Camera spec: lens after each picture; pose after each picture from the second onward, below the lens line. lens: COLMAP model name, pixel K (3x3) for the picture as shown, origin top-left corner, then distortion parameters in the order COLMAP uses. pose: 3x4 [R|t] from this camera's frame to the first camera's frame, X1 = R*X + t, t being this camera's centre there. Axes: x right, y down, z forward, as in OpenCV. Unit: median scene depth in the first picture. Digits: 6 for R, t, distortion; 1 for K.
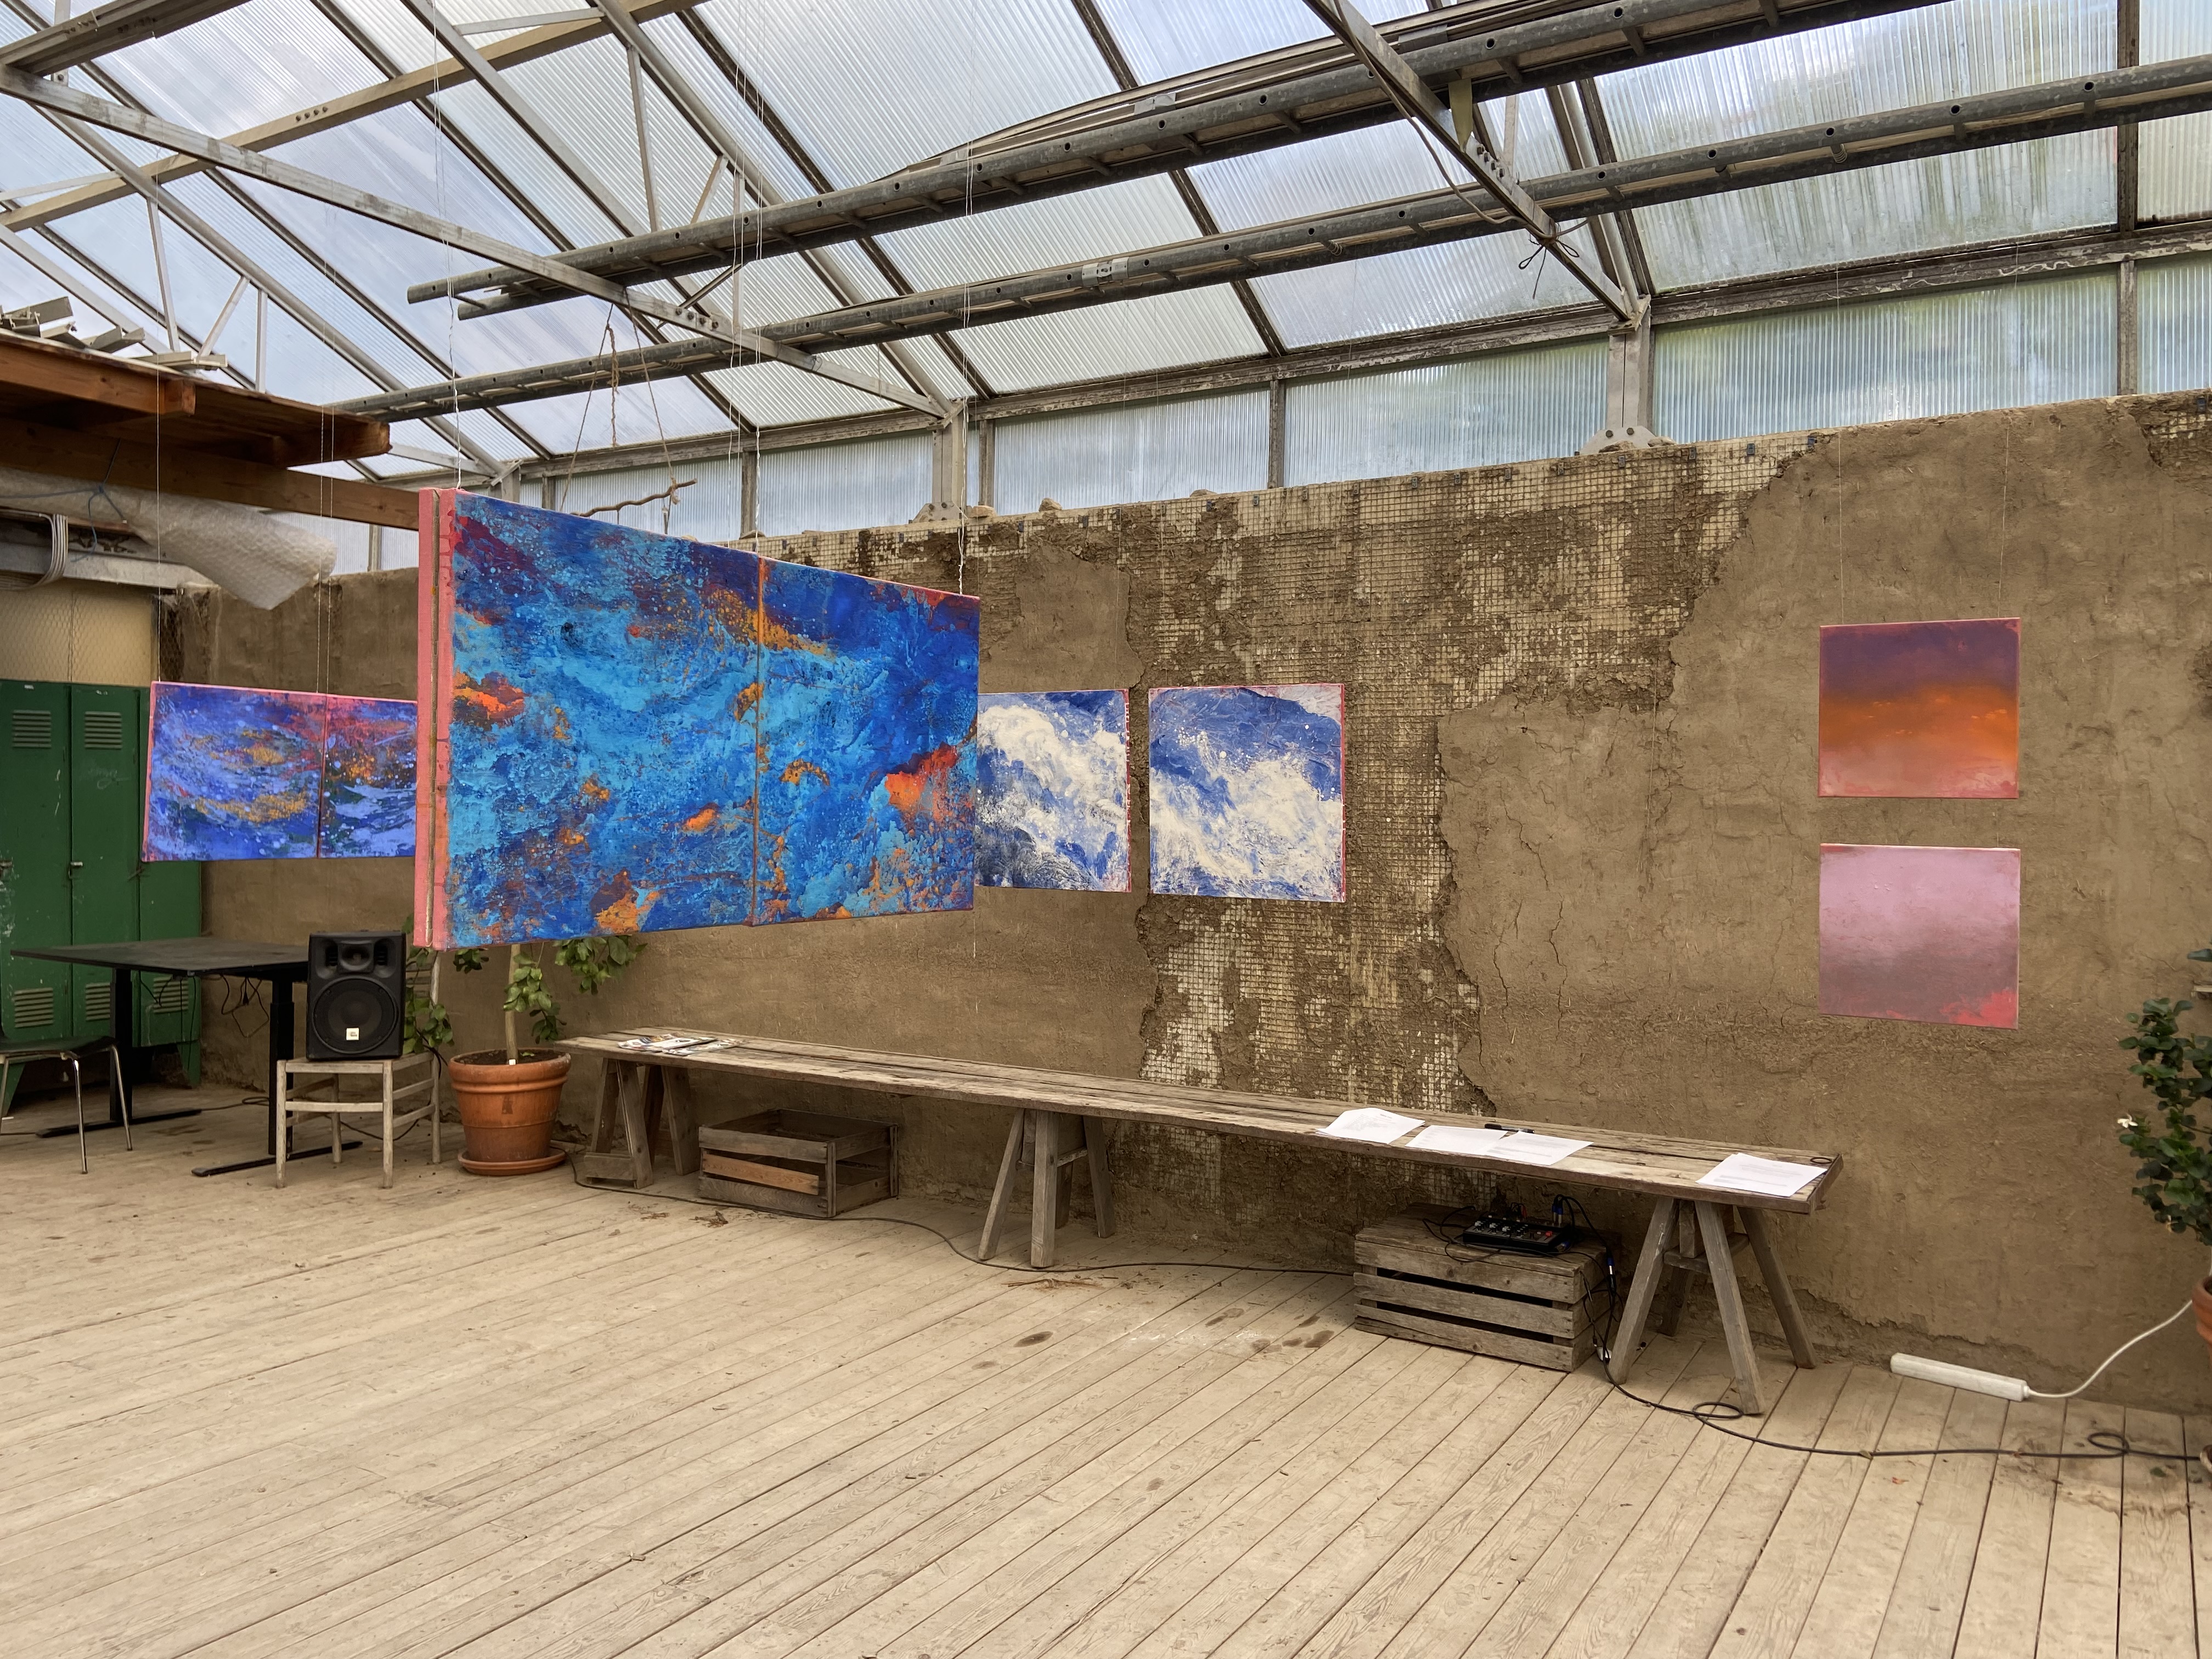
lens RADIAL K [[1666.1, 0, 1095.7], [0, 1666.1, 806.7], [0, 0, 1]] dist [0.116199, -0.137774]
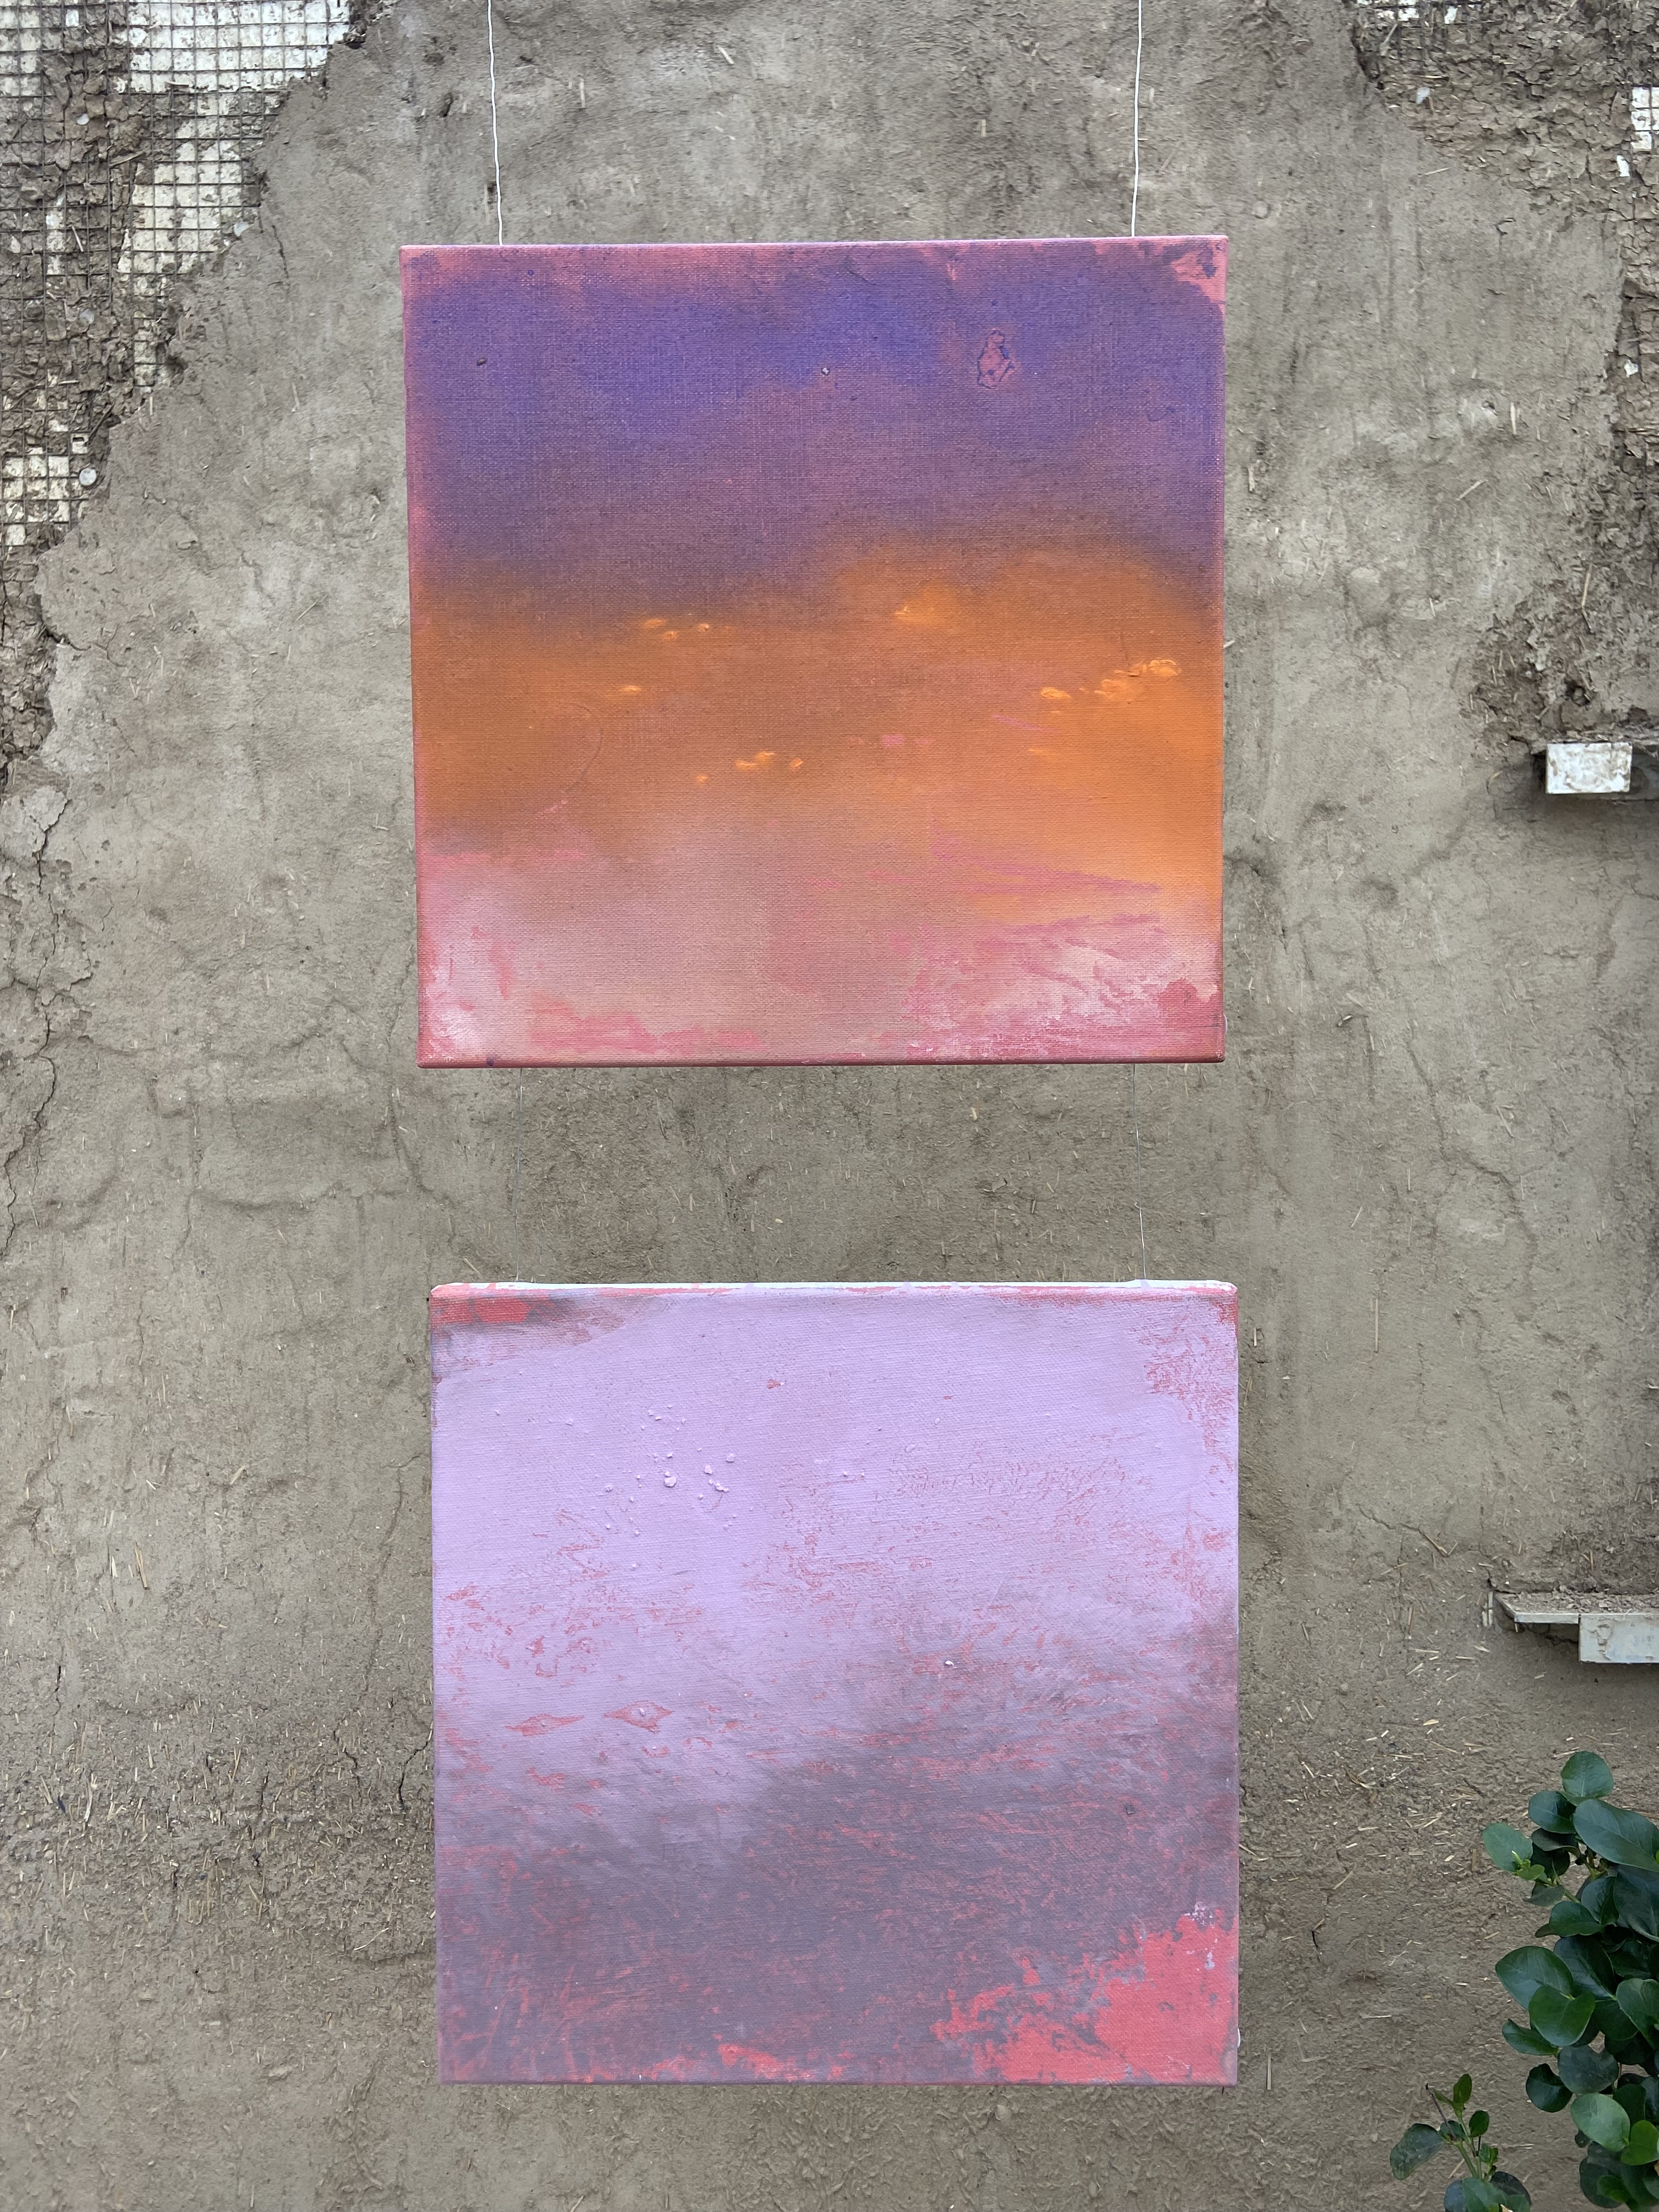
lens RADIAL K [[1666.1, 0, 823.1], [0, 1666.1, 1089.7], [0, 0, 1]] dist [0.116199, -0.137774]
pose [[0.863459, -0.019779, 0.504030, 0.294448], [0.020380, 0.999783, 0.004320, -0.002160], [-0.504006, 0.006542, 0.863675, 0.640865]]
